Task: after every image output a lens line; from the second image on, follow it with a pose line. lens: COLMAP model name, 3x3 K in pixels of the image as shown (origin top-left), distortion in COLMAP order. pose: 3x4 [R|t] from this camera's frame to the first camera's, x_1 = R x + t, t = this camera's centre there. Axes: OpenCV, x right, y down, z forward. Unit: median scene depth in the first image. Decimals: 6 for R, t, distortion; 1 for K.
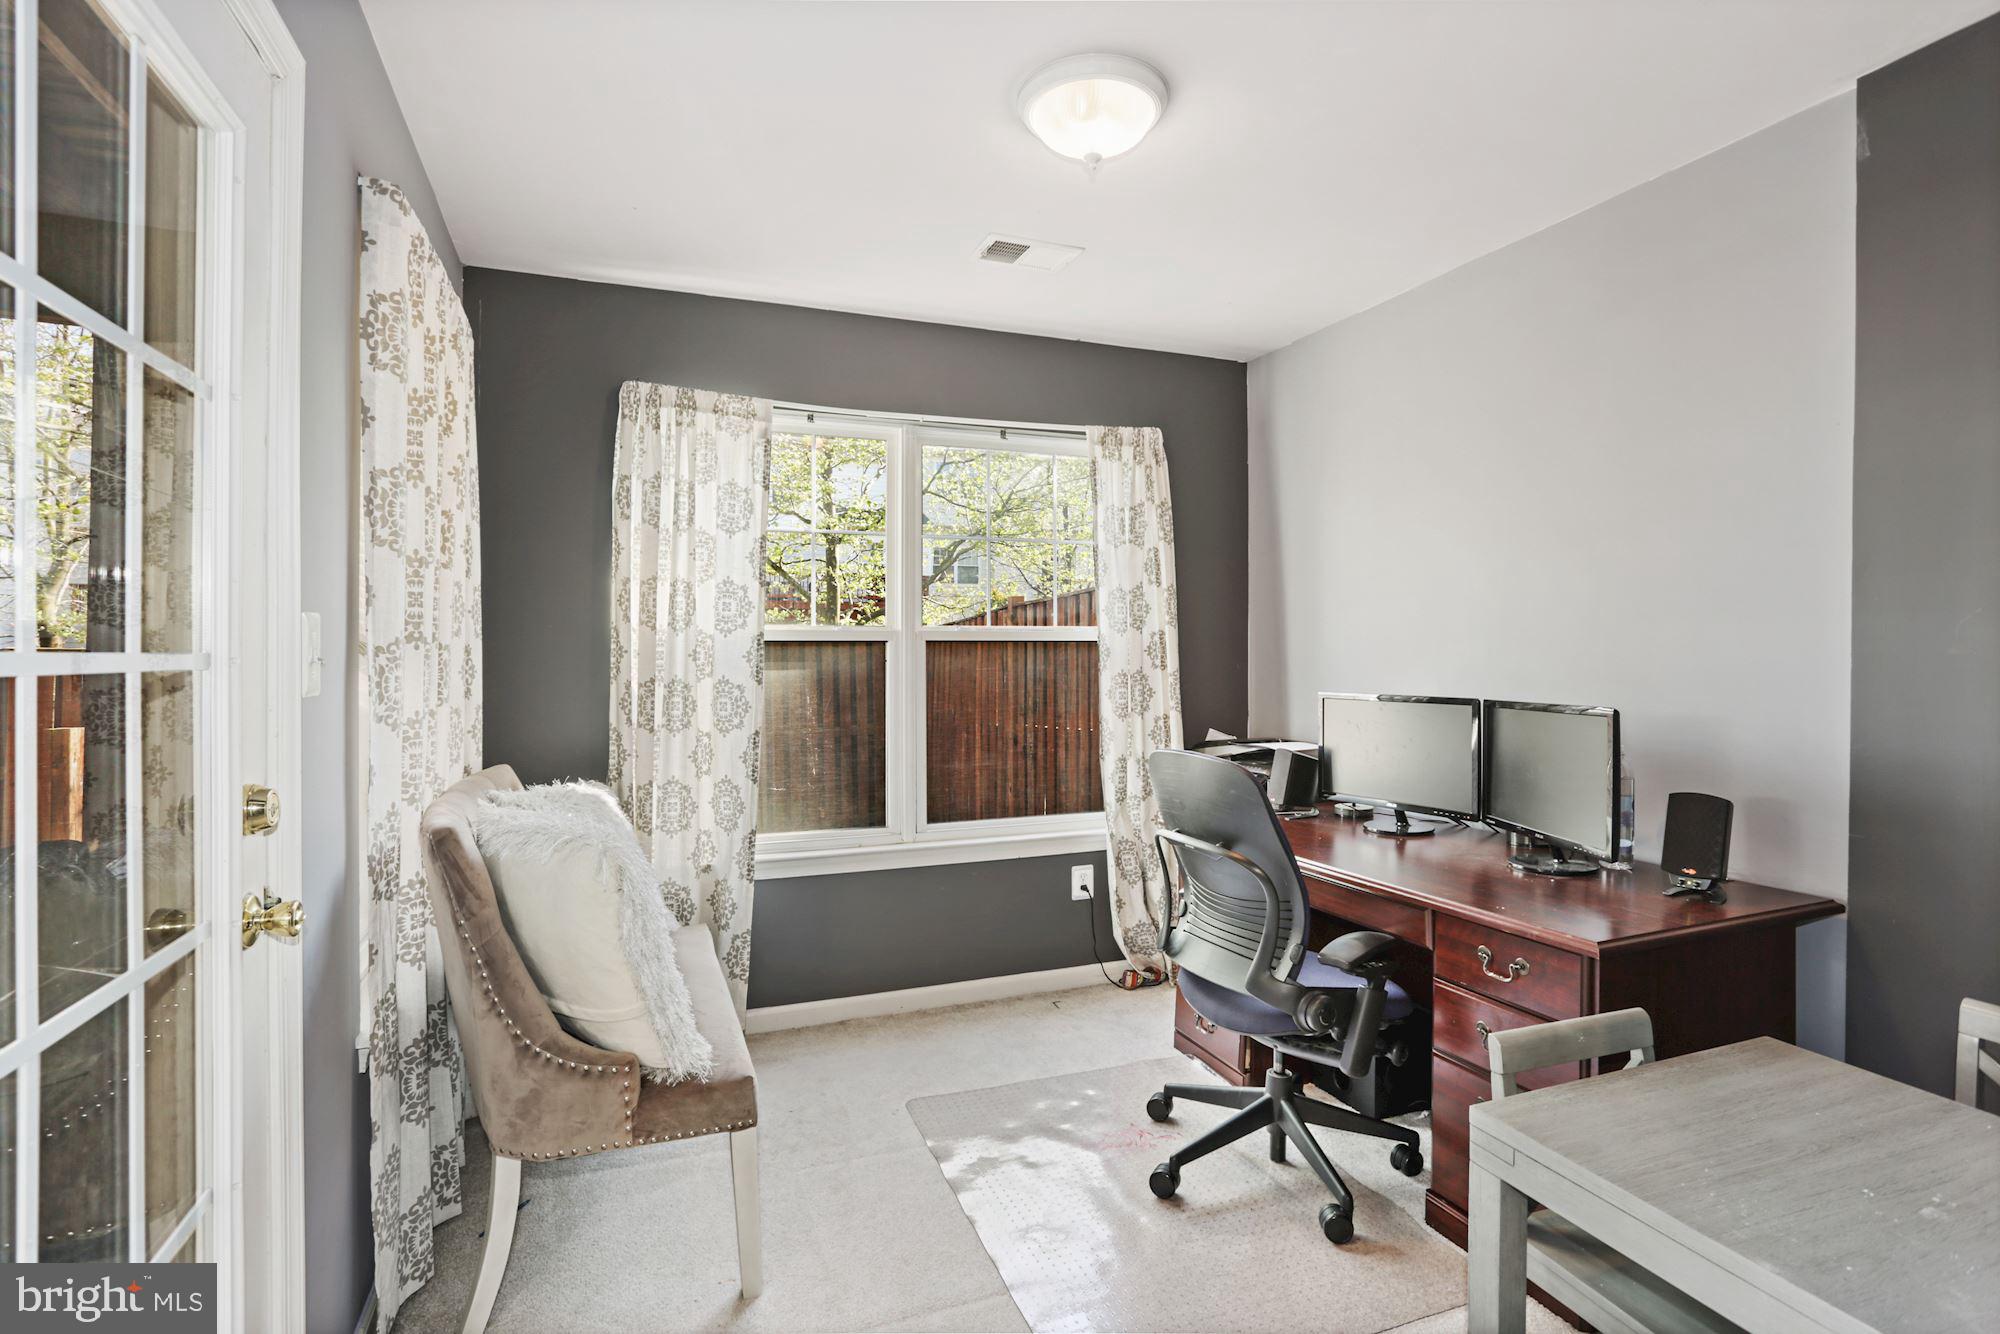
lens RADIAL K [[971.7, 0, 1007.1], [0, 971.7, 654.1], [0, 0, 1]] dist [-0.057526, 0.026249]
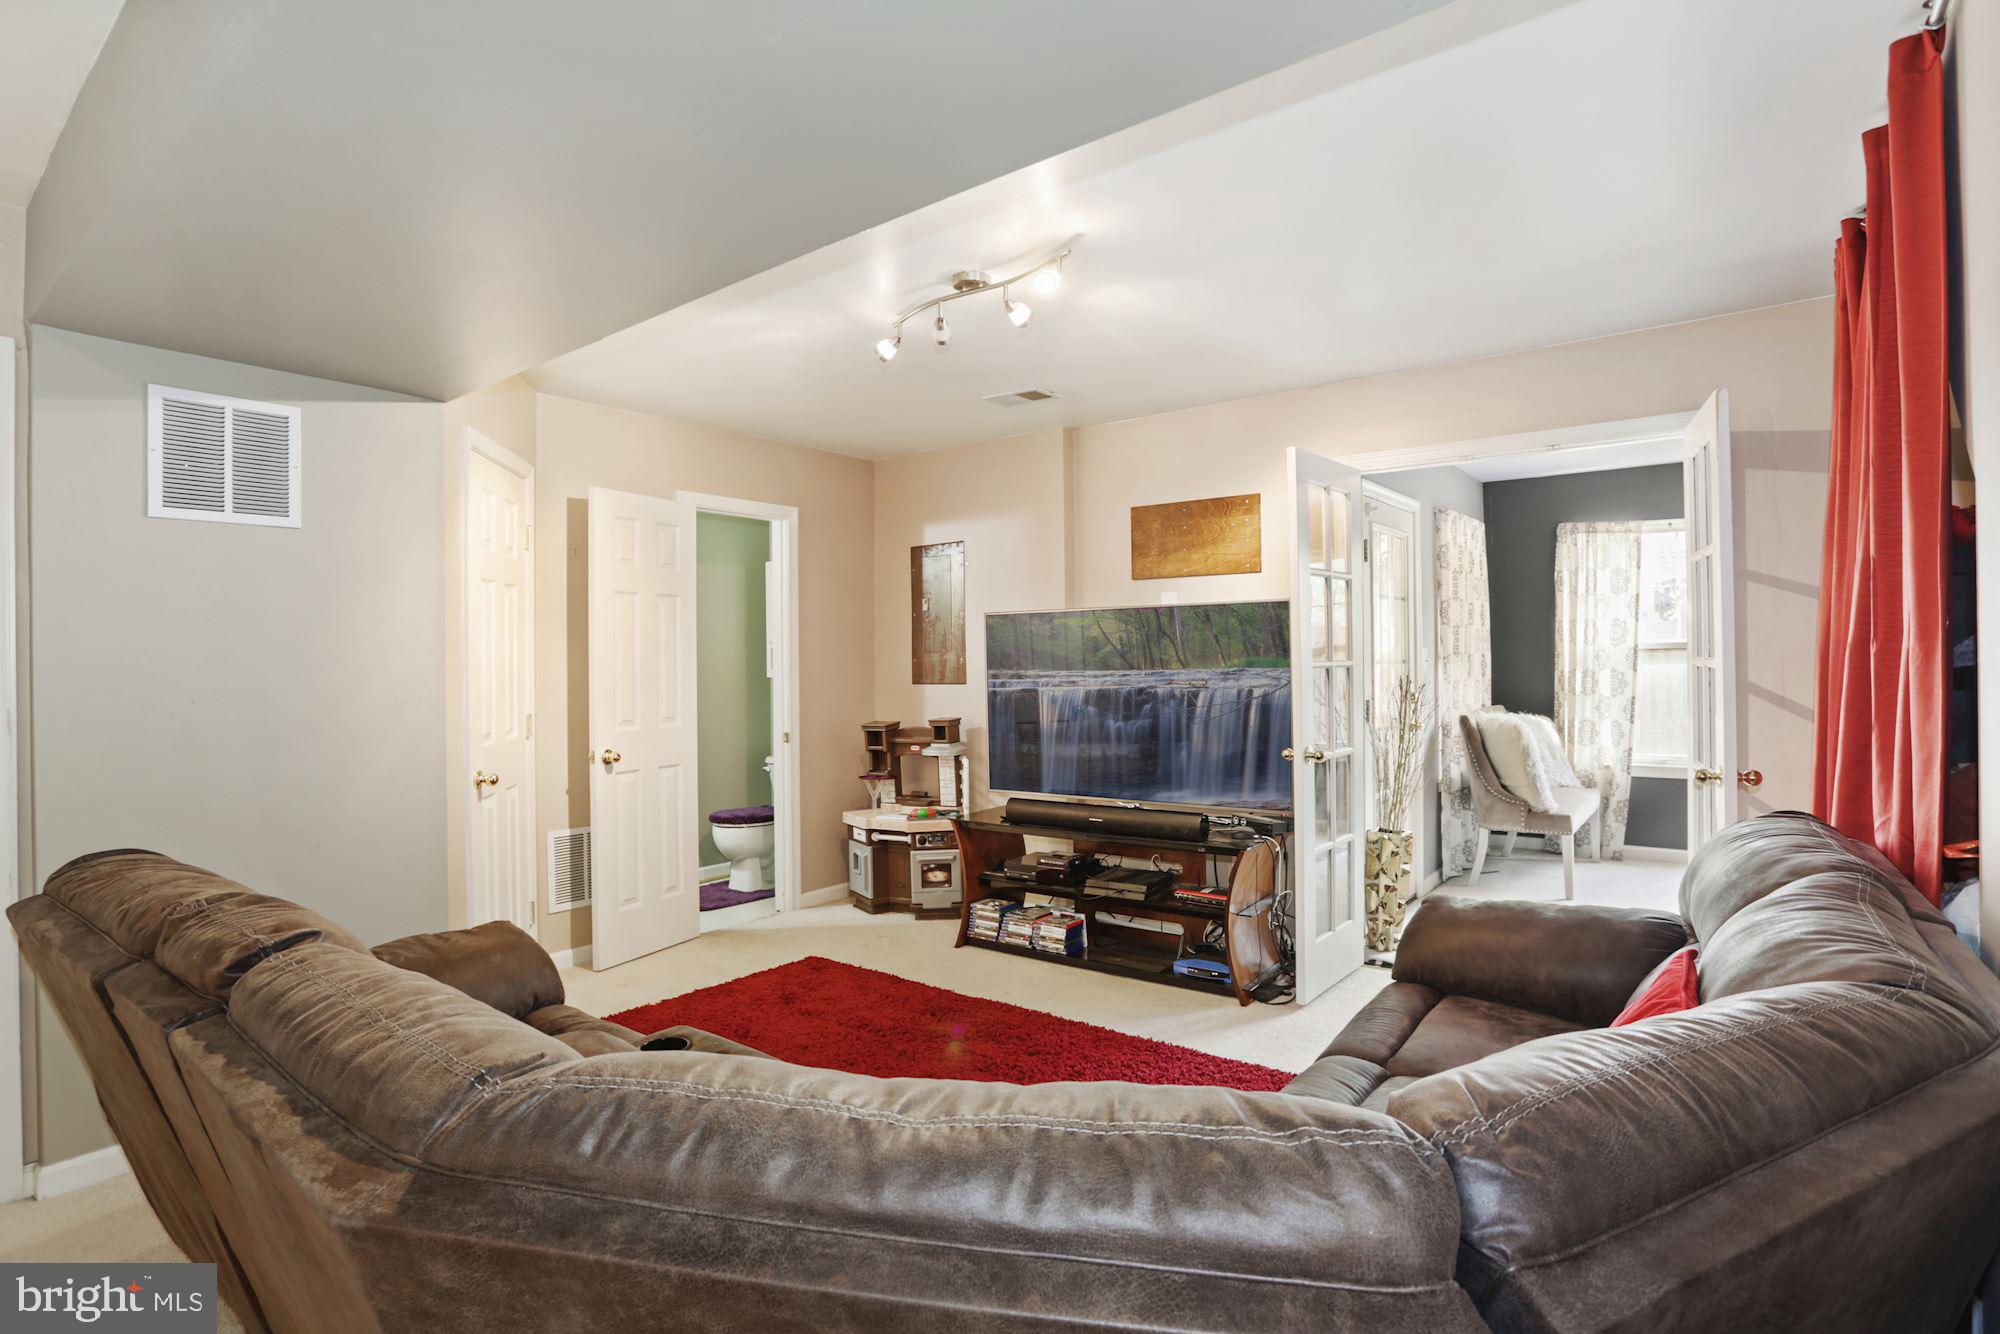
lens RADIAL K [[971.7, 0, 1002.0], [0, 971.7, 659.3], [0, 0, 1]] dist [-0.057526, 0.026249]
pose [[0.499599, -0.000031, -0.866257, 0.774662], [0.010496, 0.999927, 0.006018, -0.019234], [0.866193, -0.012099, 0.499562, -1.055766]]
